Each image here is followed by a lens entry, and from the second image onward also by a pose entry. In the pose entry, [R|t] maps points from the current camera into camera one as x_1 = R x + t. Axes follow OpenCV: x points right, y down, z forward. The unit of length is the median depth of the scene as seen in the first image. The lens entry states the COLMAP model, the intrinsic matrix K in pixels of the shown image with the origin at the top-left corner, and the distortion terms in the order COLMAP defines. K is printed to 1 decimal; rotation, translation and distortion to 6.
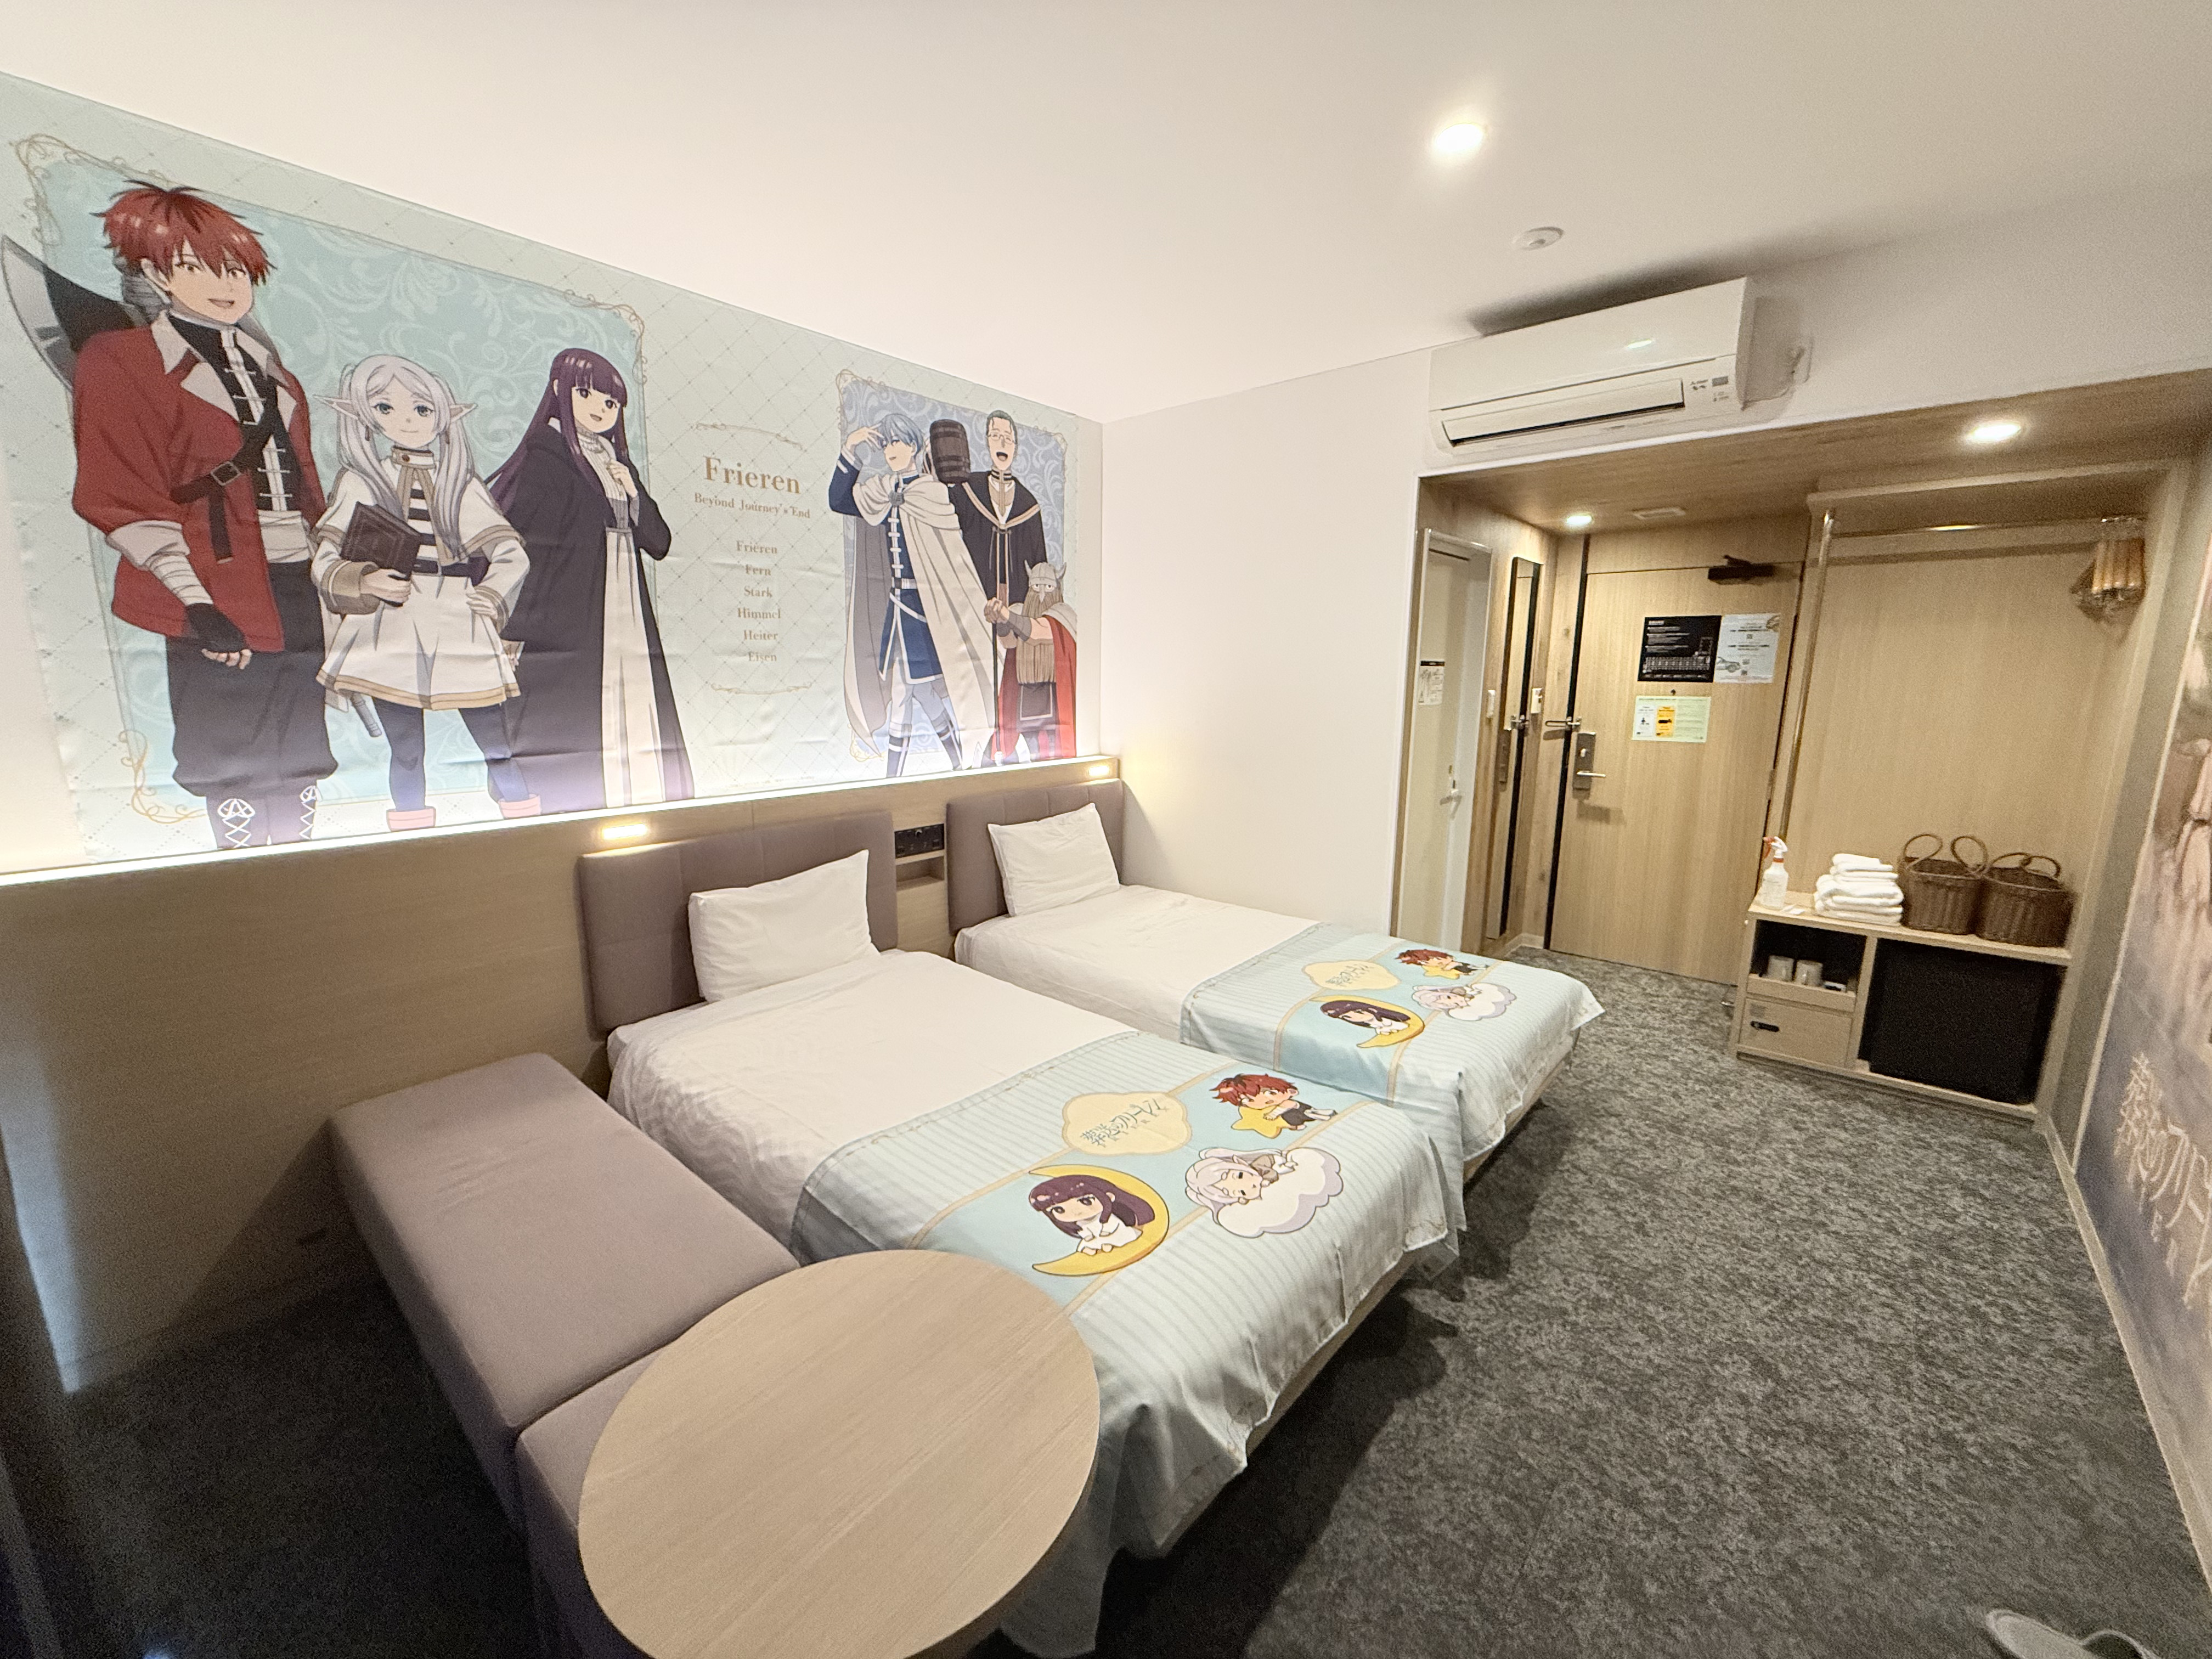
lens RADIAL K [[883.3, 0, 1105.3], [0, 883.3, 828.3], [0, 0, 1]] dist [-0.000843, -0.000150]
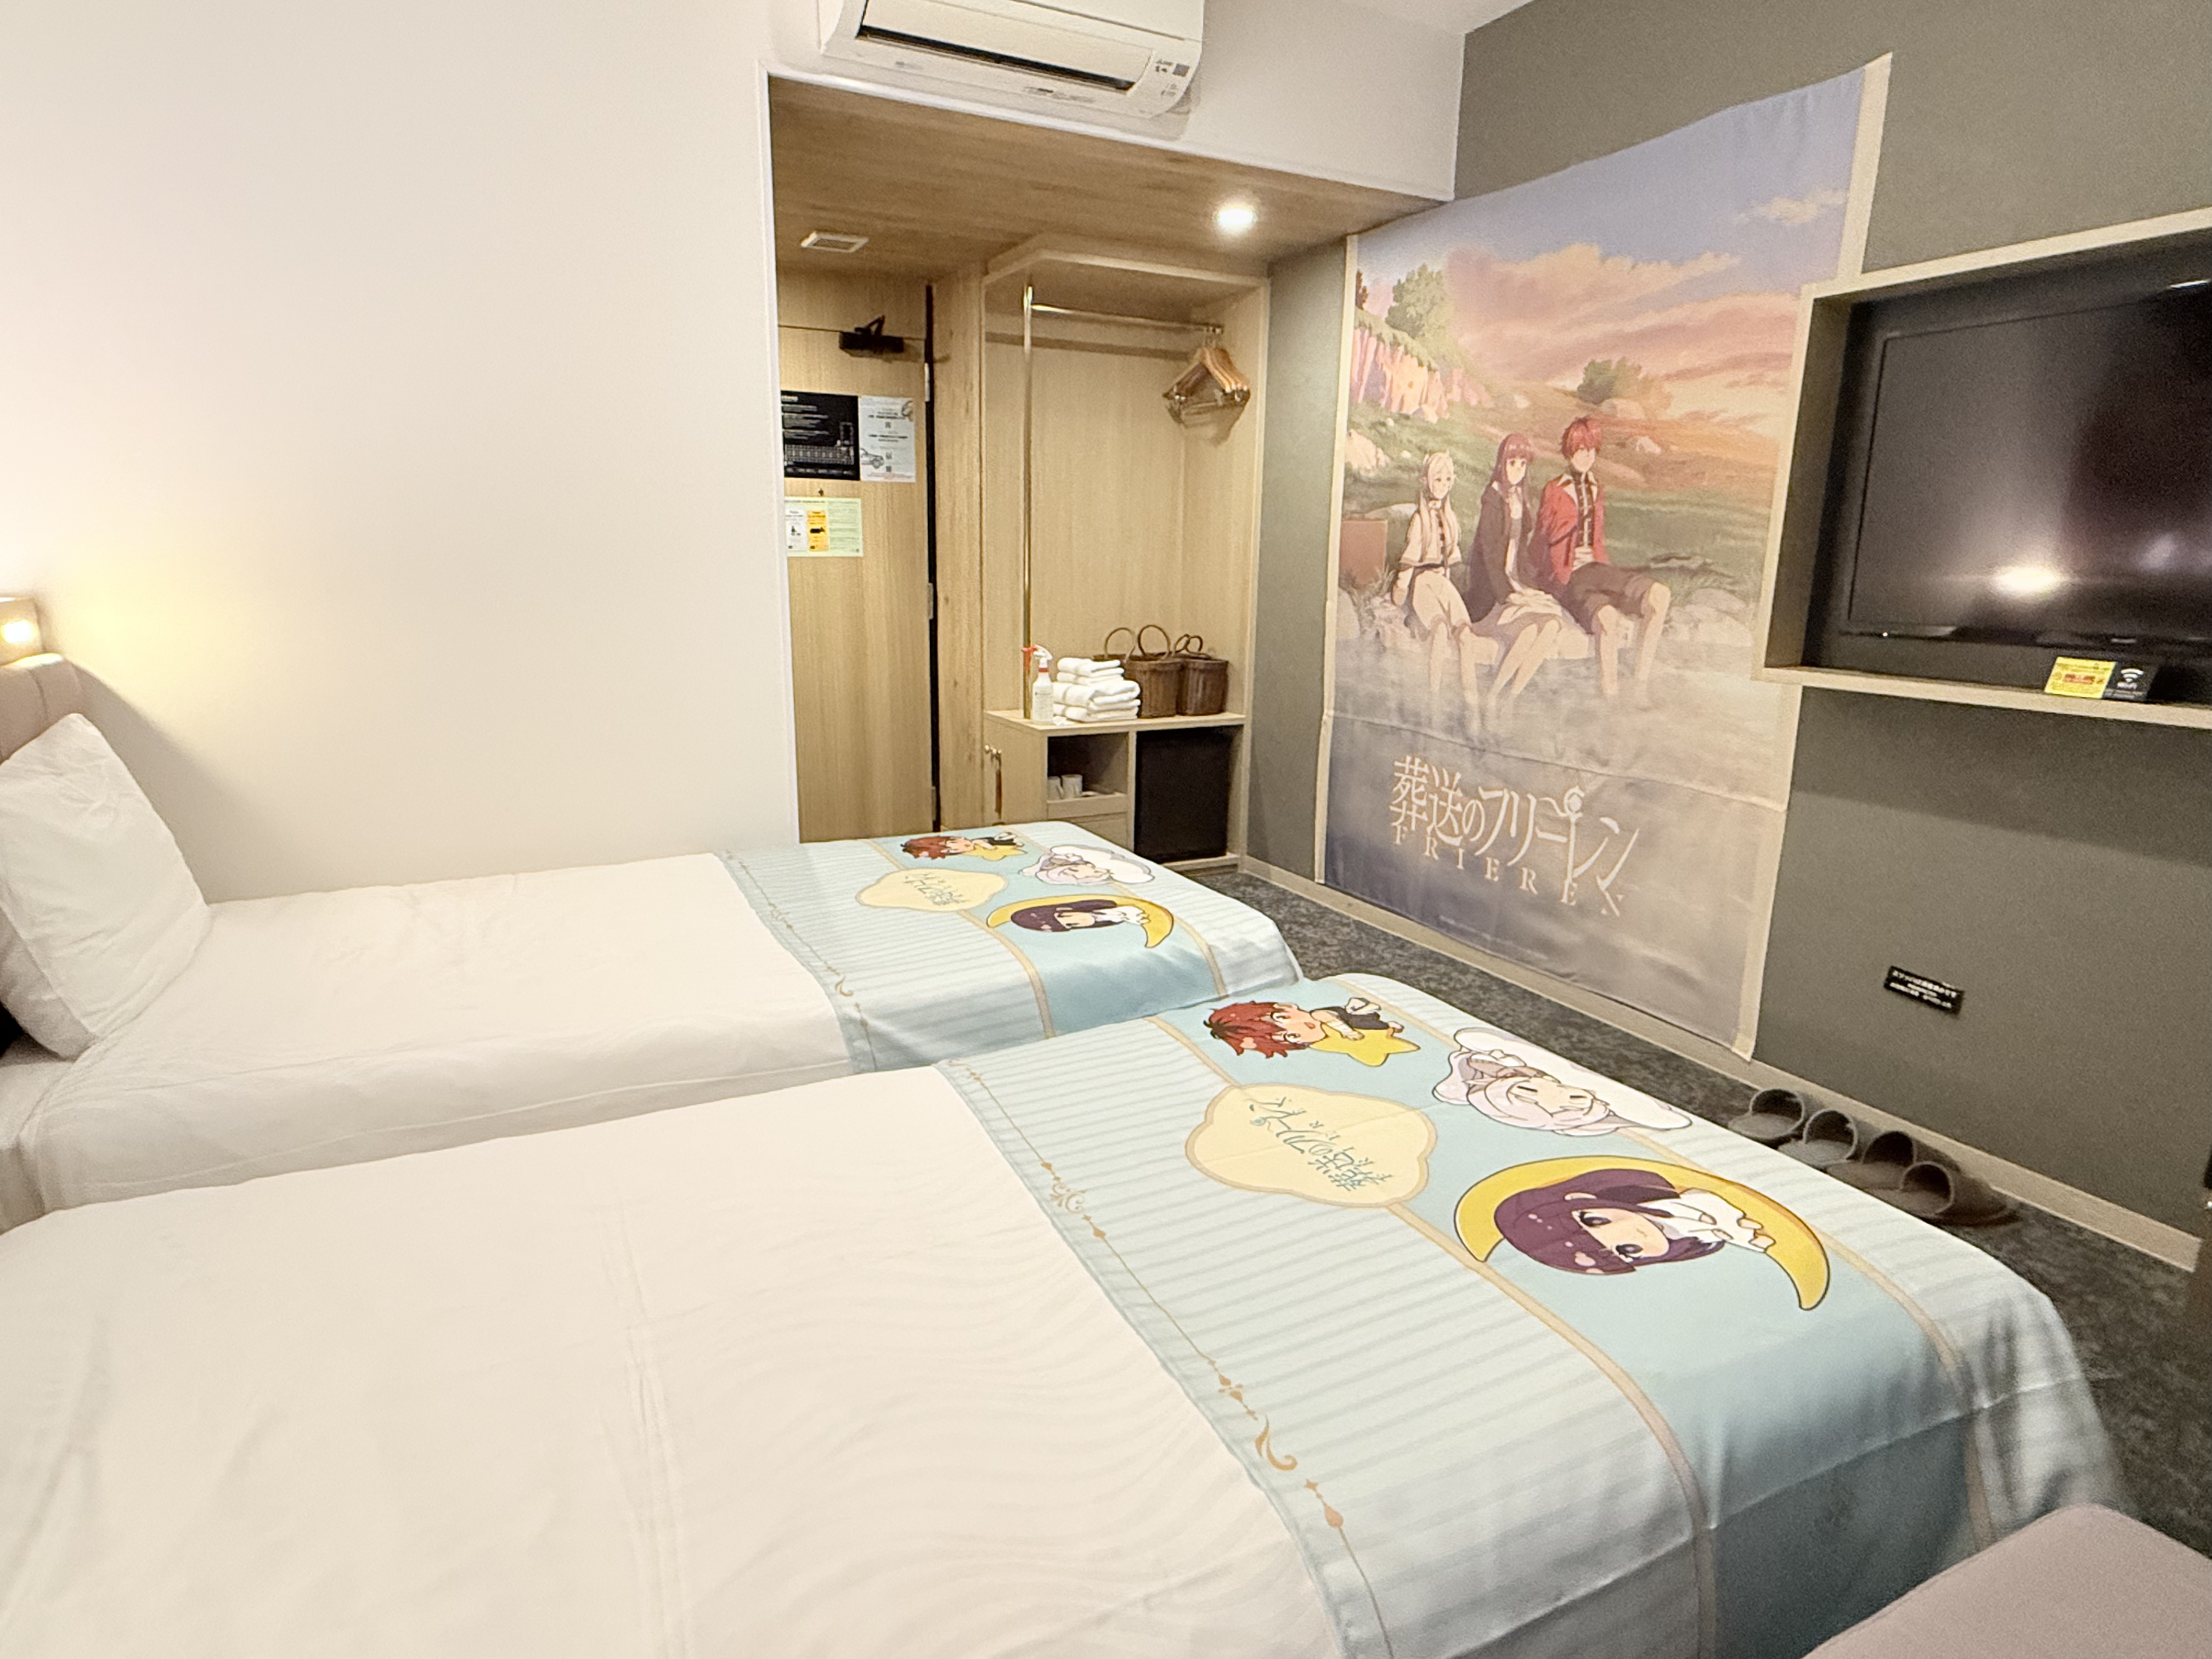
lens RADIAL K [[1208.4, 0, 1108.9], [0, 1208.4, 828.3], [0, 0, 1]] dist [-0.004512, -0.000326]
pose [[0.367997, -0.207812, 0.906307, -0.438539], [0.156097, 0.974679, 0.160108, 0.007322], [-0.916631, 0.082553, 0.391118, 0.548421]]
